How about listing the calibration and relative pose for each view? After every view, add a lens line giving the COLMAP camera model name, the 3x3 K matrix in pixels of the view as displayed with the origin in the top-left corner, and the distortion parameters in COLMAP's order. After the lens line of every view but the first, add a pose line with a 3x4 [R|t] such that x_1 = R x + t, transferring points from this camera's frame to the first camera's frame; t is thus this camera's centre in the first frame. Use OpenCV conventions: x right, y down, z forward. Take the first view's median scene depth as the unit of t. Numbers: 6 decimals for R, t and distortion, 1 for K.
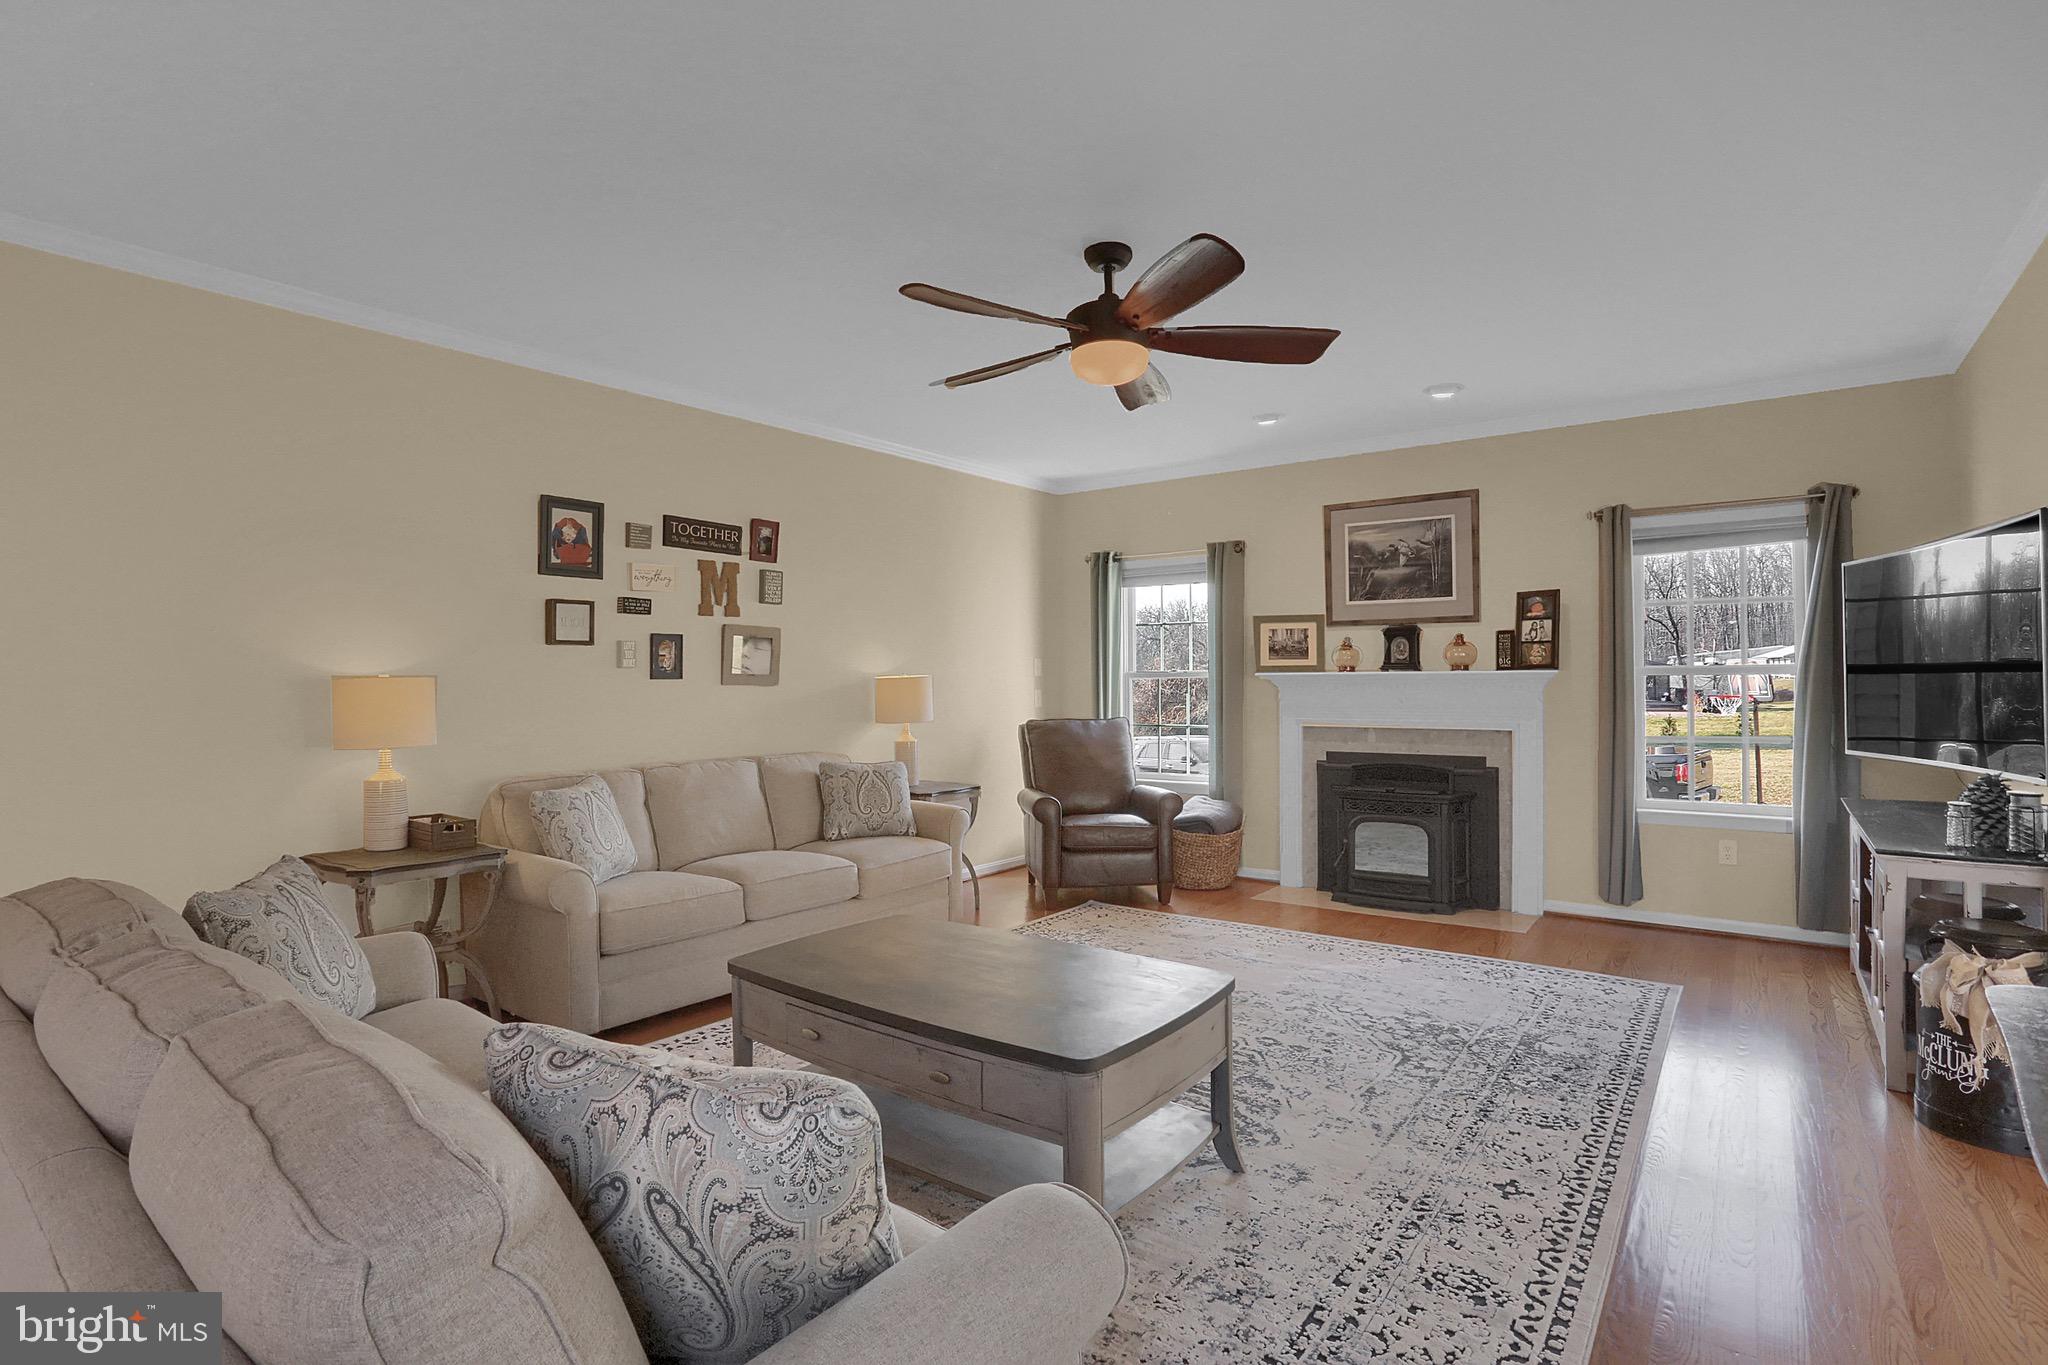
lens RADIAL K [[973.4, 0, 1029.0], [0, 973.4, 677.7], [0, 0, 1]] dist [-0.049402, 0.002875]
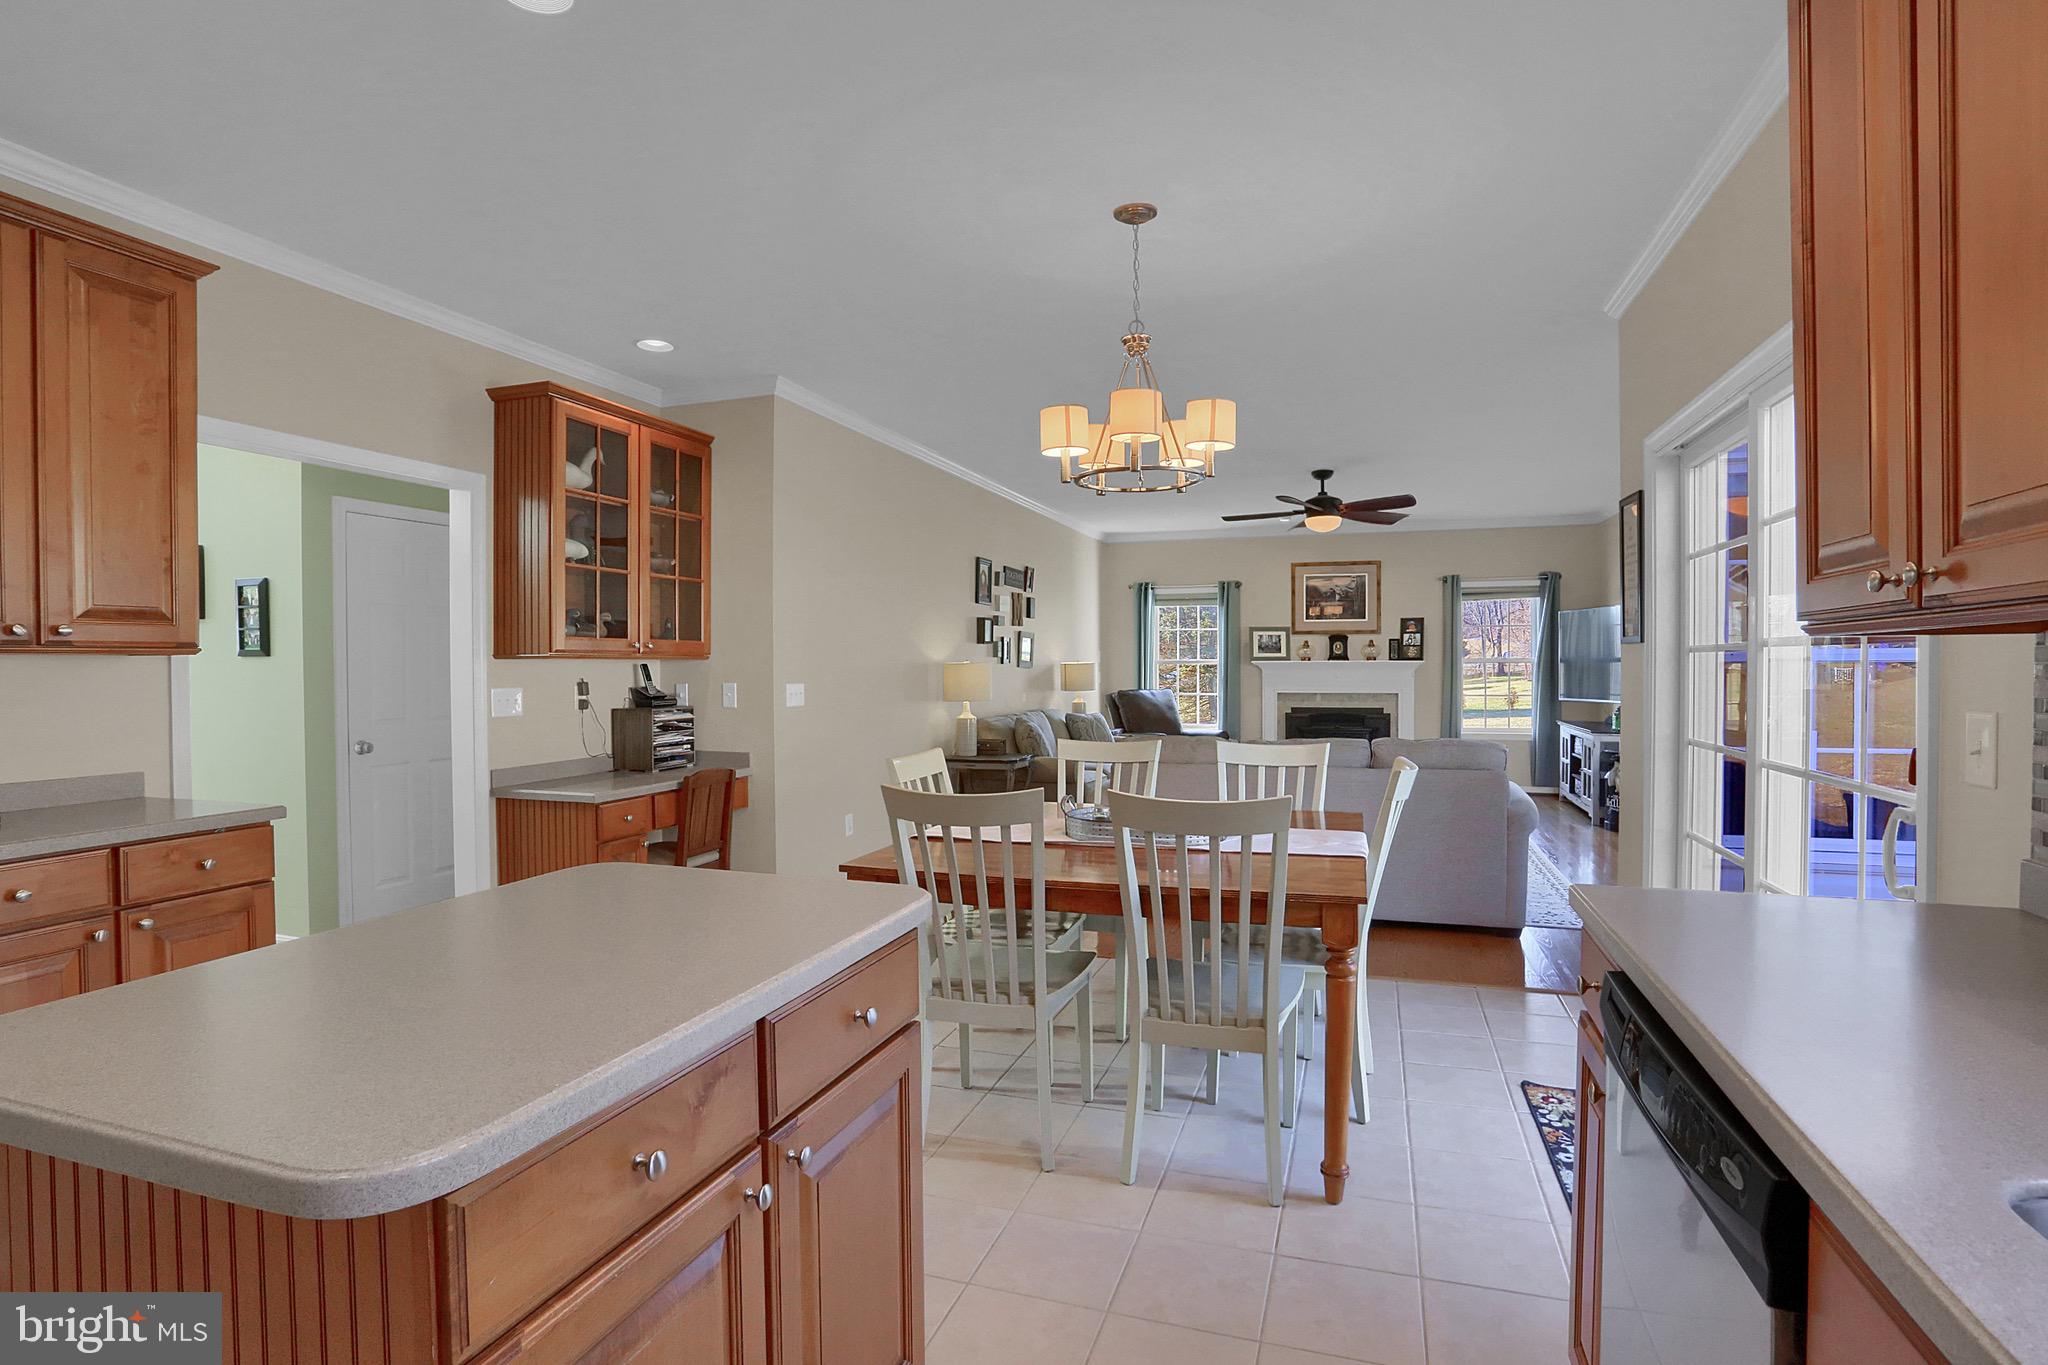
lens RADIAL K [[1018.2, 0, 1048.0], [0, 1018.2, 686.4], [0, 0, 1]] dist [-0.050459, 0.002134]
pose [[0.942324, -0.005218, 0.334662, -0.758483], [-0.001556, 0.999799, 0.019972, 0.004285], [-0.334699, -0.019341, 0.942127, -0.586206]]
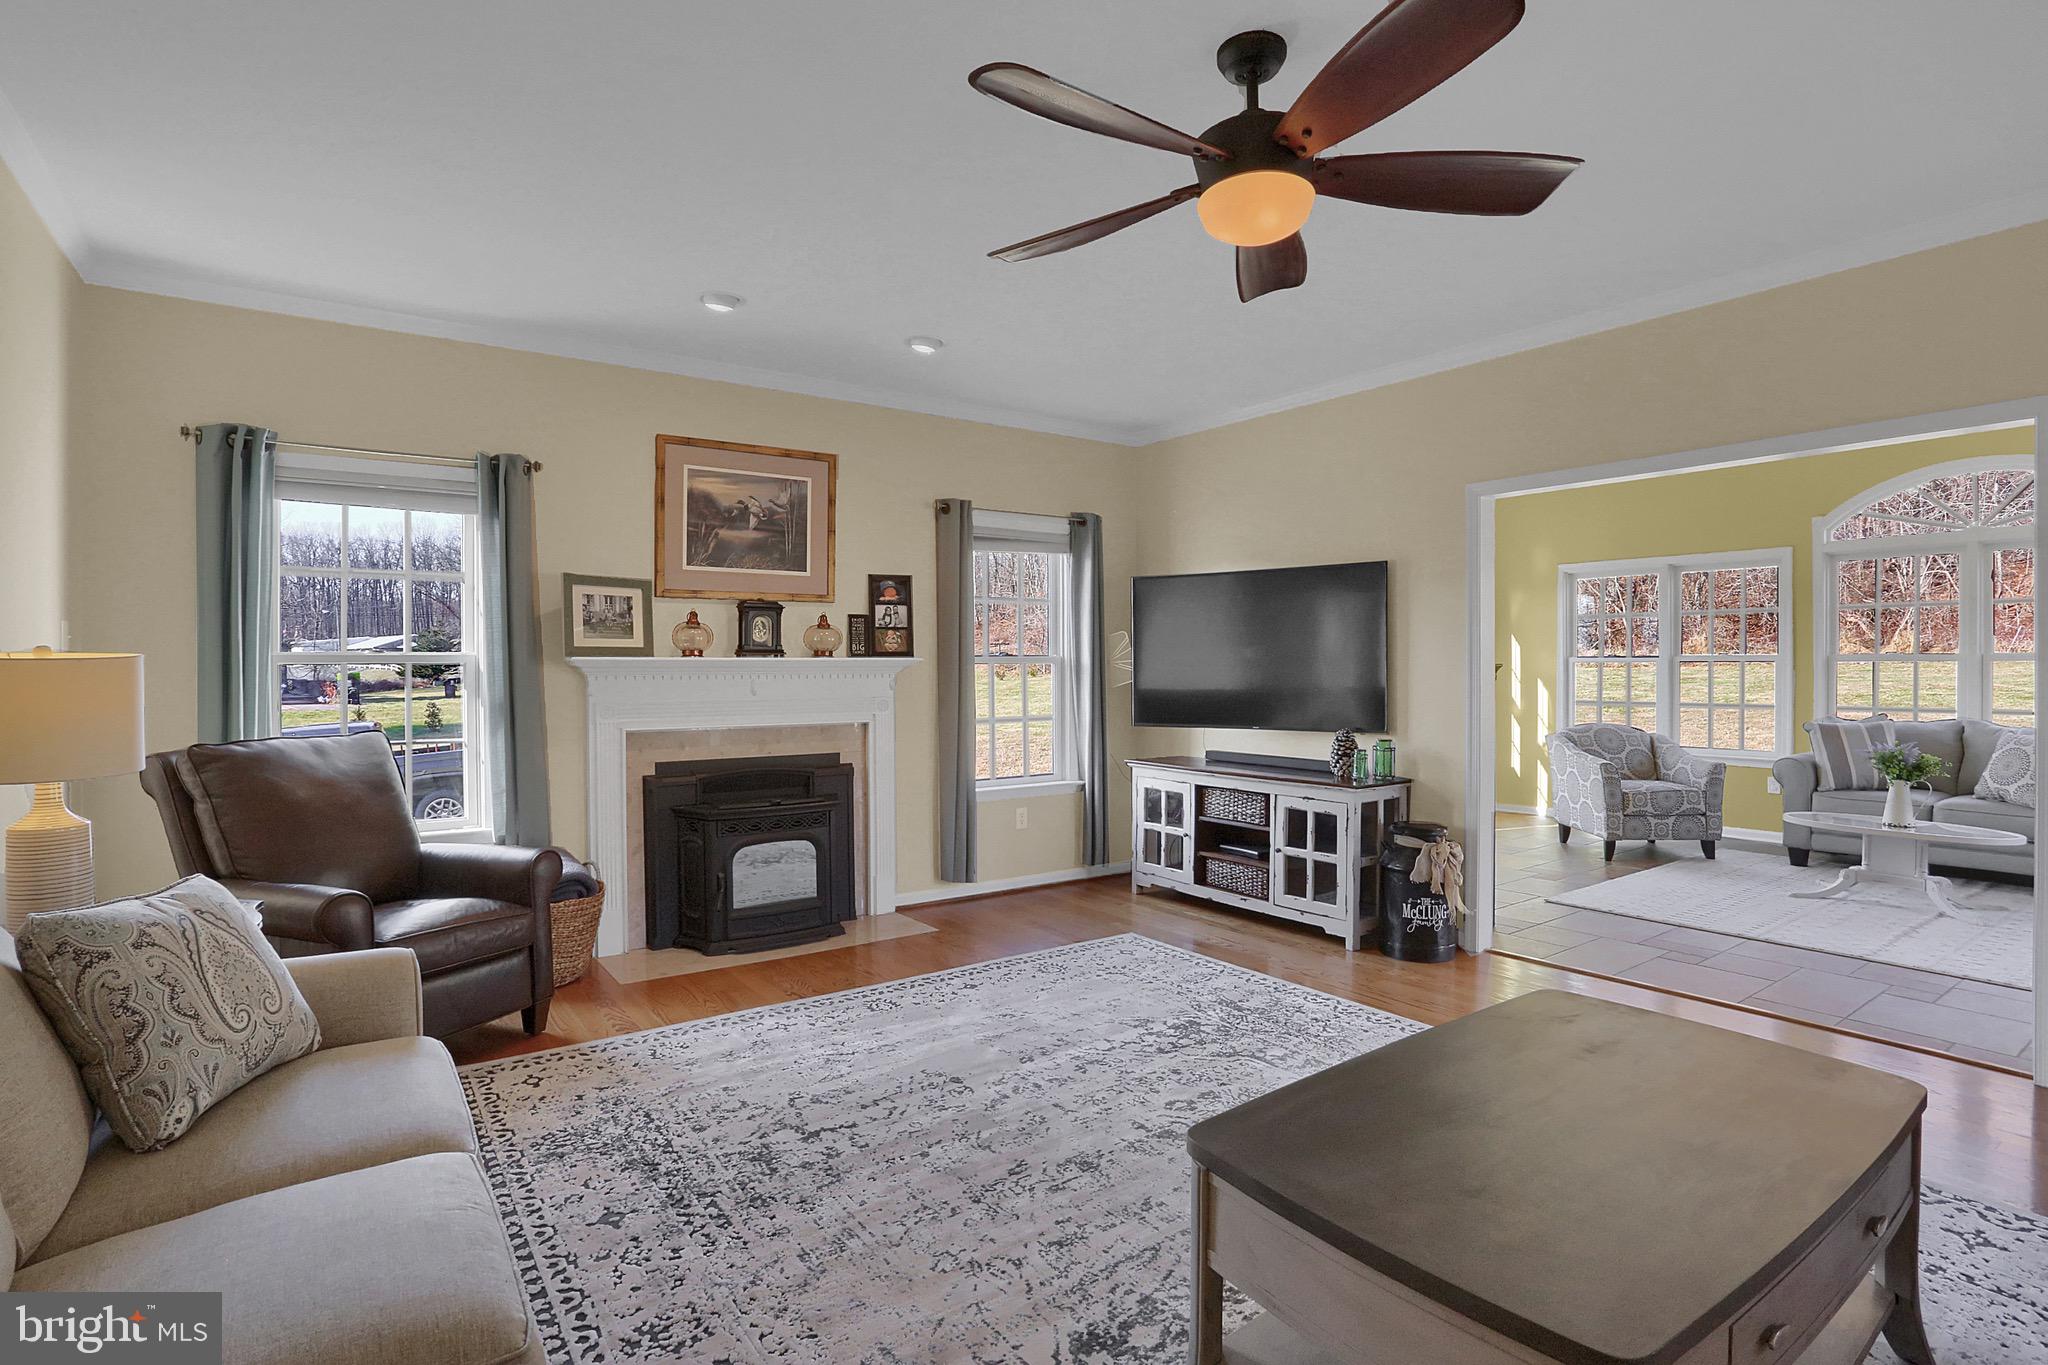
lens RADIAL K [[1018.2, 0, 1025.9], [0, 1018.2, 665.6], [0, 0, 1]] dist [-0.050459, 0.002134]
pose [[0.302735, 0.003241, 0.953069, -0.382543], [-0.001659, 0.999994, -0.002874, 0.003024], [-0.953073, -0.000711, 0.302739, 0.540724]]
